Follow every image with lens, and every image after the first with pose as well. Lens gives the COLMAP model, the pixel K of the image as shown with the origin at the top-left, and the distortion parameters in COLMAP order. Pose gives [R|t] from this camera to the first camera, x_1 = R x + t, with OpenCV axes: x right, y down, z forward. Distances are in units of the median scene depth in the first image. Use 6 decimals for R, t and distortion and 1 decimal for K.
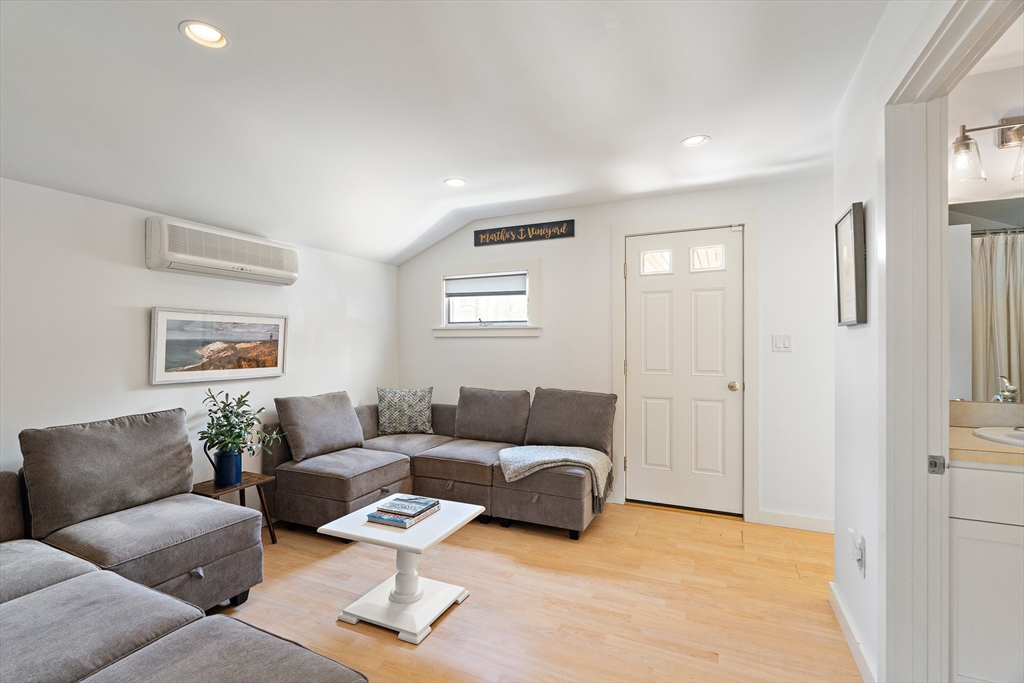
lens RADIAL K [[463.1, 0, 514.3], [0, 463.1, 340.1], [0, 0, 1]] dist [-0.003058, -0.000760]
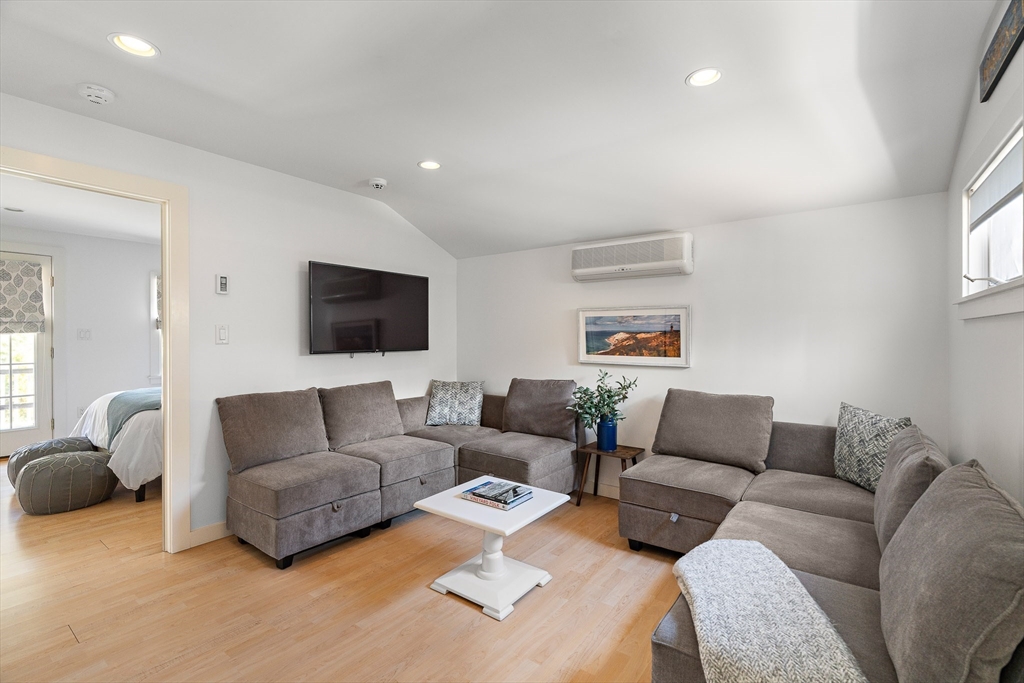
lens RADIAL K [[463.1, 0, 511.8], [0, 463.1, 335.6], [0, 0, 1]] dist [-0.003058, -0.000760]
pose [[-0.206281, 0.001887, -0.978491, 0.570549], [0.007340, 0.999973, 0.000381, 0.008546], [0.978465, -0.007104, -0.206290, 0.916128]]
